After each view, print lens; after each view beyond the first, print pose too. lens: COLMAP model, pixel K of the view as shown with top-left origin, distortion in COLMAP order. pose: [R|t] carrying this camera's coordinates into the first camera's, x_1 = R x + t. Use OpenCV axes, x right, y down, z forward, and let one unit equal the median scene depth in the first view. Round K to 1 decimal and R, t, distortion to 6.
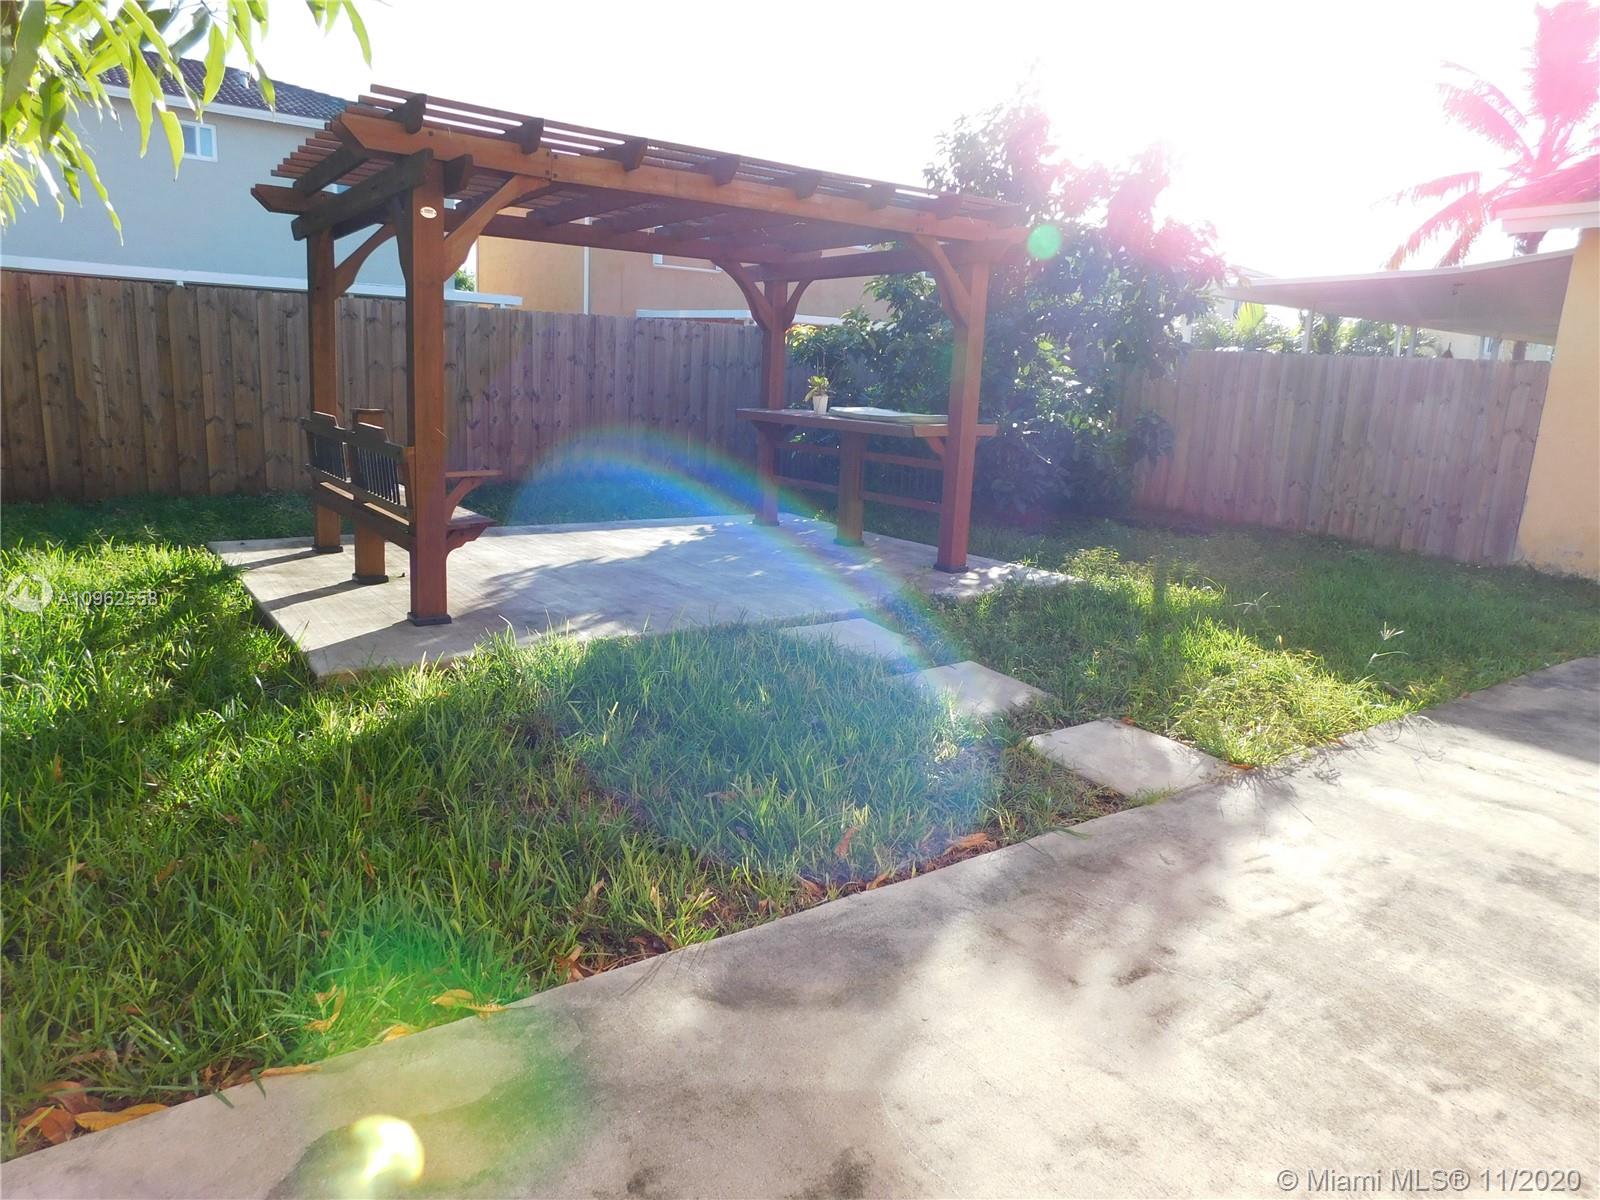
lens RADIAL K [[1050.5, 0, 800.0], [0, 1050.5, 600.0], [0, 0, 1]] dist [-0.066103, 0.056245]
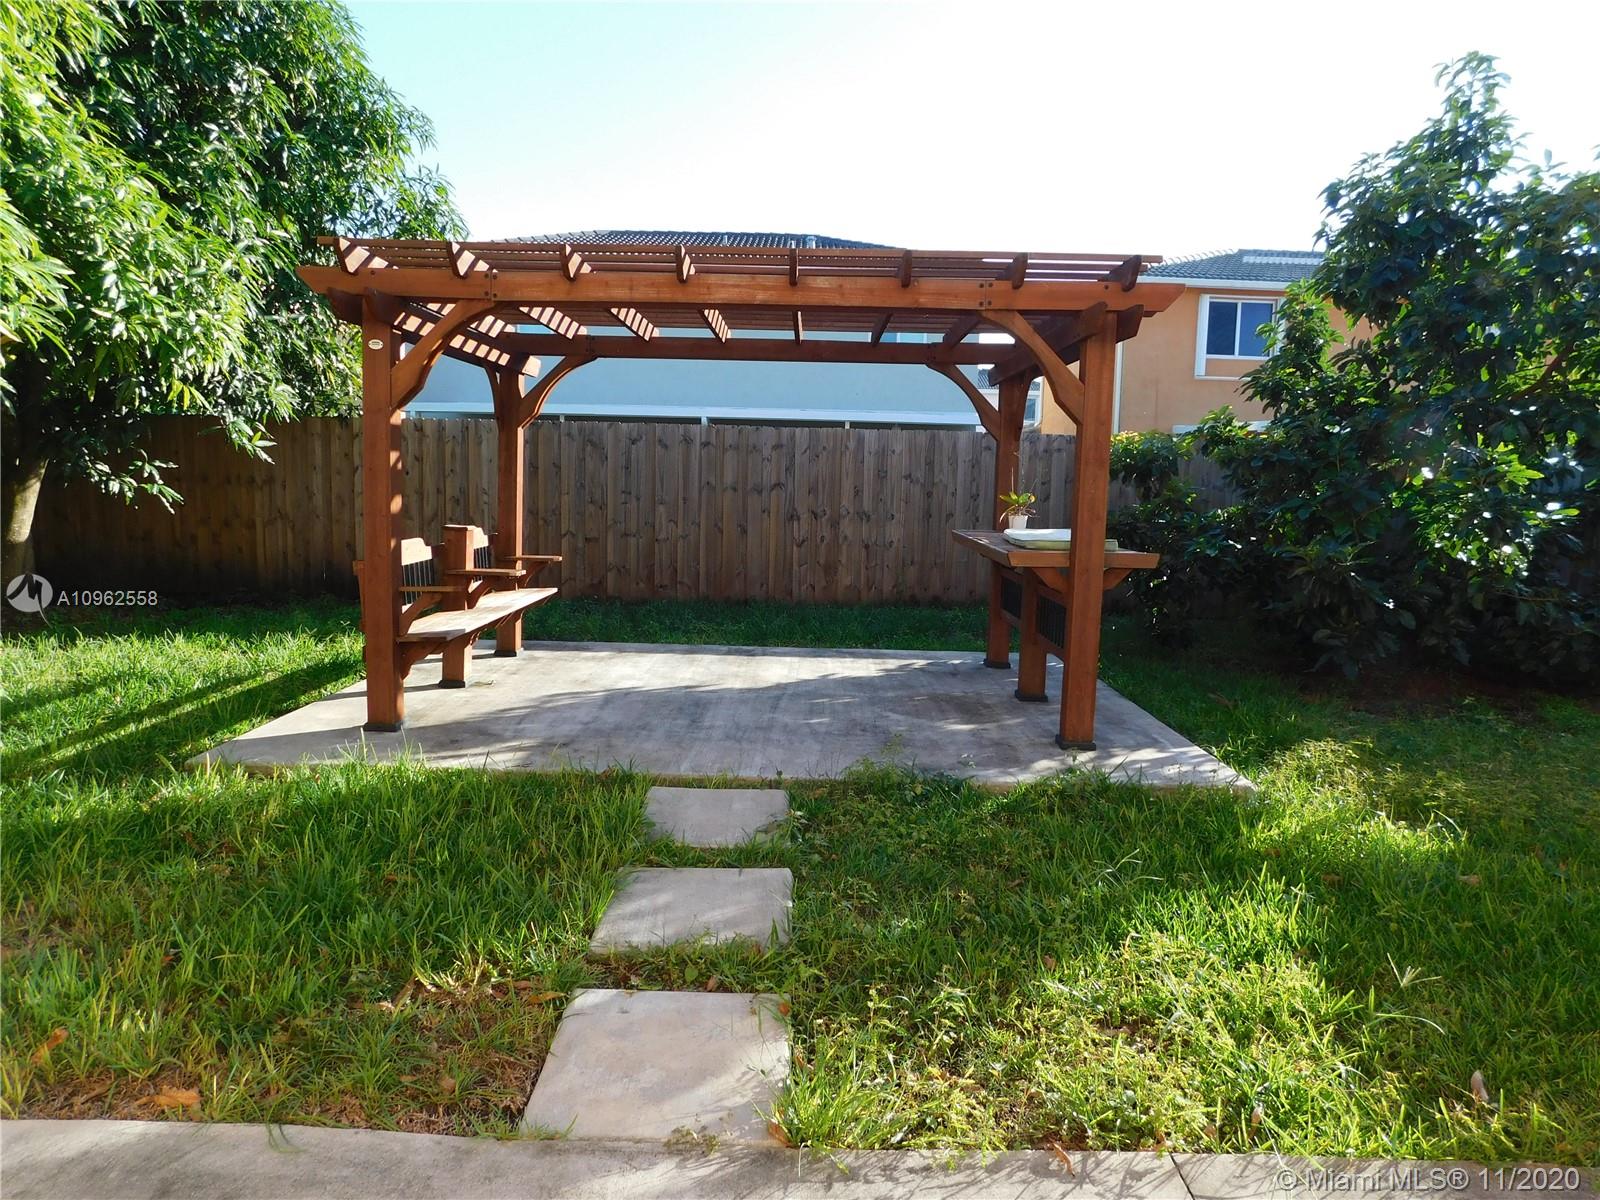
lens RADIAL K [[1050.5, 0, 800.0], [0, 1050.5, 600.0], [0, 0, 1]] dist [-0.066103, 0.056245]
pose [[0.806446, 0.046776, -0.589455, 0.341218], [-0.114045, 0.990453, -0.077431, -0.041575], [0.580206, 0.129669, 0.804082, 0.226323]]
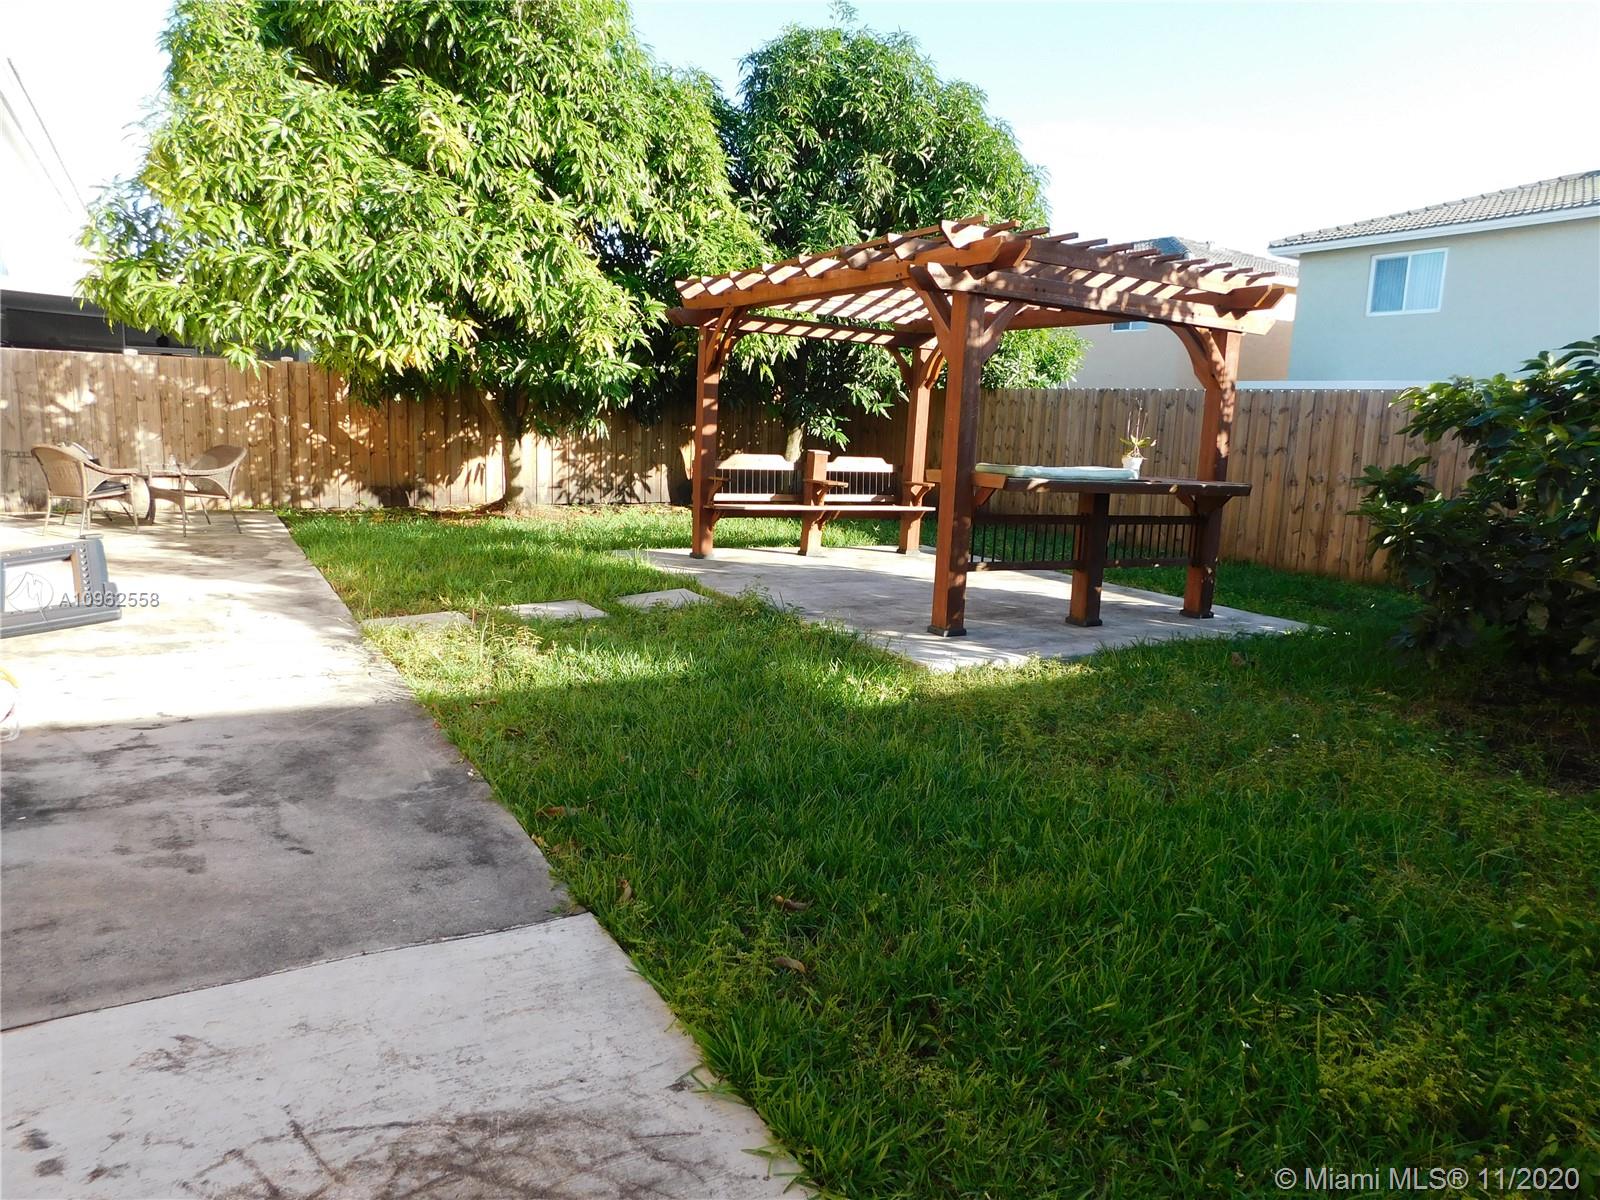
lens RADIAL K [[1050.5, 0, 800.0], [0, 1050.5, 600.0], [0, 0, 1]] dist [-0.066103, 0.056245]
pose [[-0.108897, 0.118835, -0.986924, 0.852392], [-0.259874, 0.954898, 0.143653, -0.124119], [0.959483, 0.272119, -0.073103, 0.764117]]
